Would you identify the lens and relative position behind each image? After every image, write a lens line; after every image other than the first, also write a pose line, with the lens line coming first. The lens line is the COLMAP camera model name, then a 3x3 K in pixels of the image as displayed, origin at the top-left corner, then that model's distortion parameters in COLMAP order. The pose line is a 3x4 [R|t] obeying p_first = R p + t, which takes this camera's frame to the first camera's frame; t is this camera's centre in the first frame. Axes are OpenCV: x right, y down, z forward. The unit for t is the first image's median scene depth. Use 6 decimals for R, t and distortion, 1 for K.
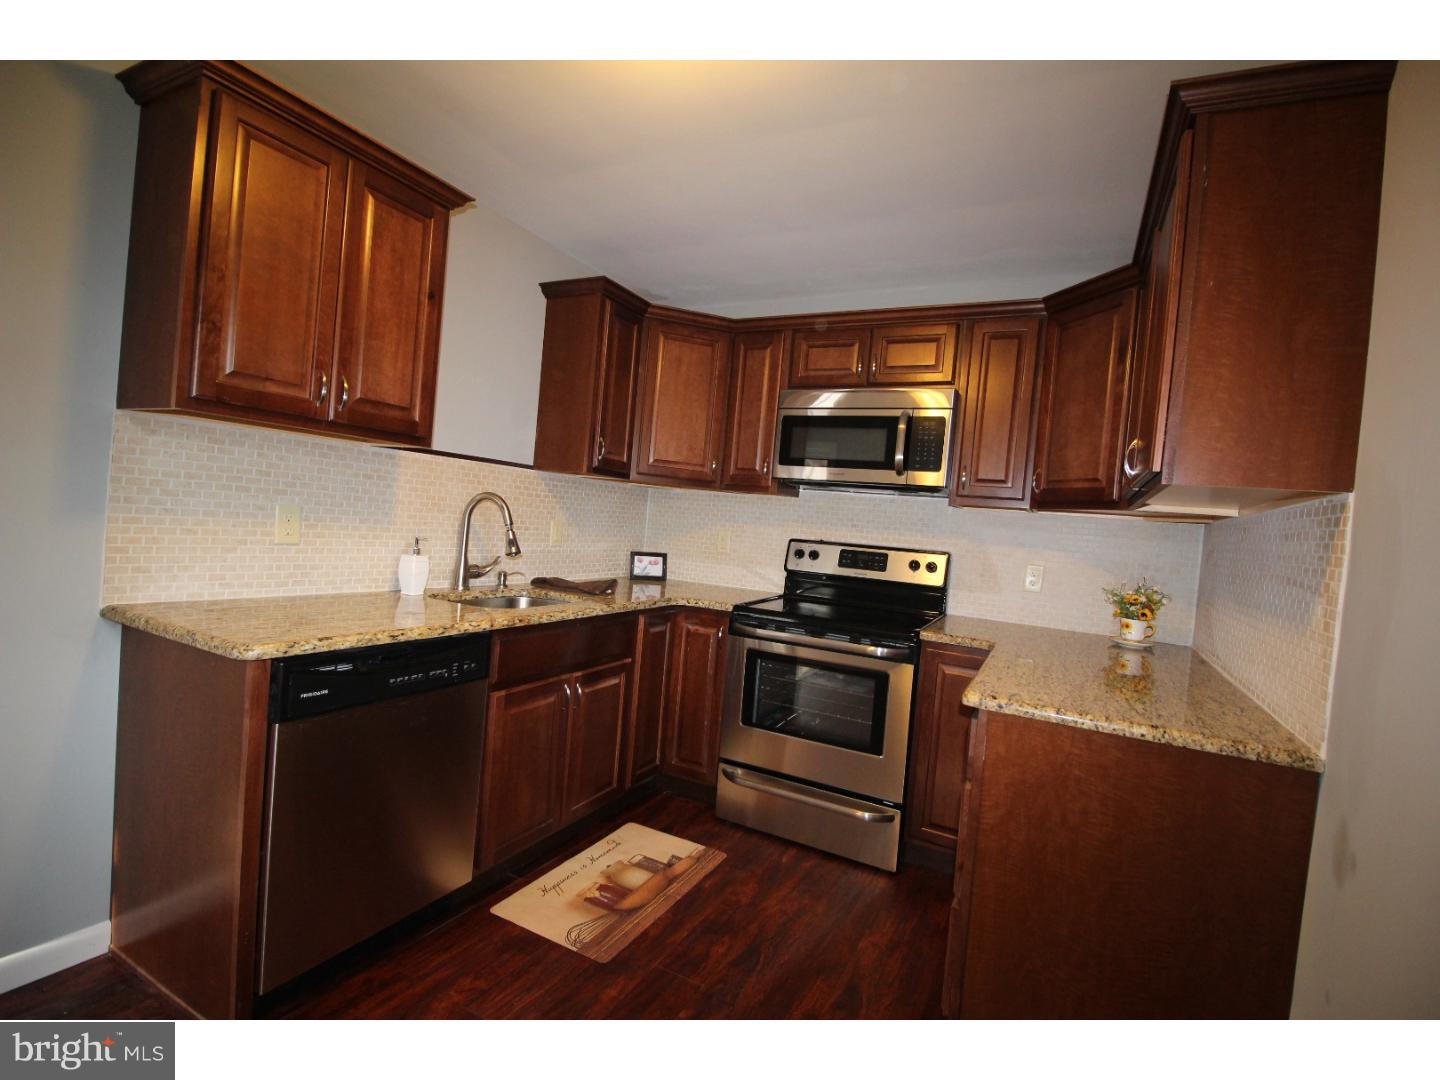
lens RADIAL K [[670.7, 0, 731.3], [0, 670.7, 533.2], [0, 0, 1]] dist [0.001203, -0.000104]
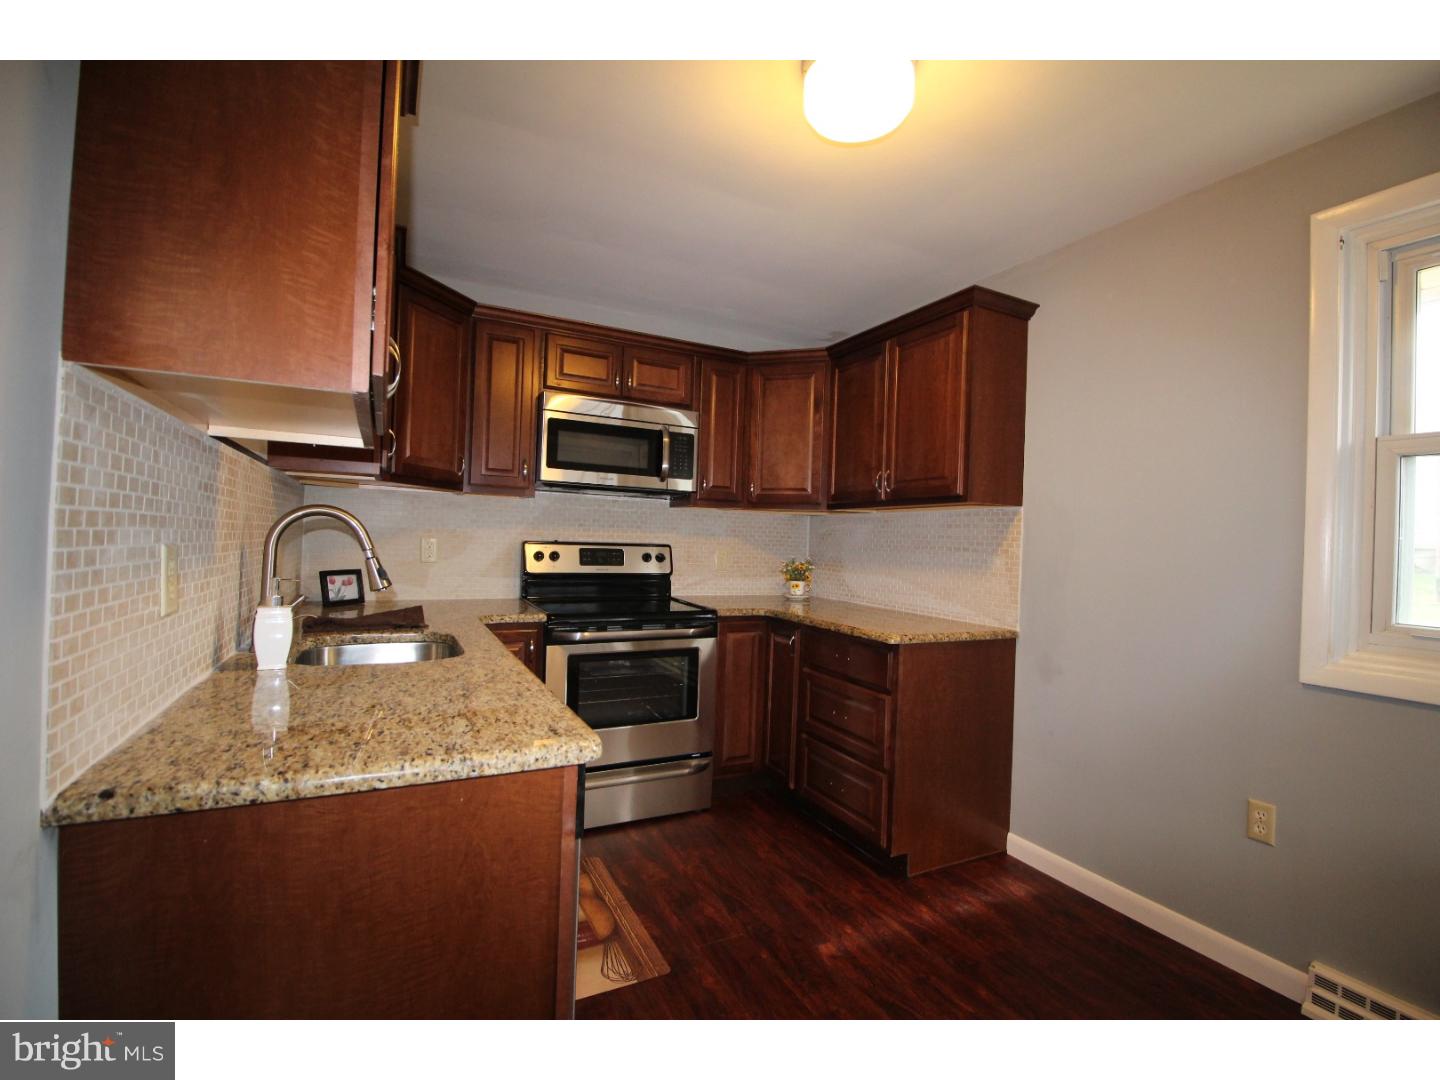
lens RADIAL K [[670.7, 0, 731.3], [0, 670.7, 533.2], [0, 0, 1]] dist [0.001203, -0.000104]
pose [[0.582842, -0.054752, 0.810739, -0.610098], [0.029851, 0.998497, 0.045972, -0.045426], [-0.812037, -0.002593, 0.583600, 0.217691]]
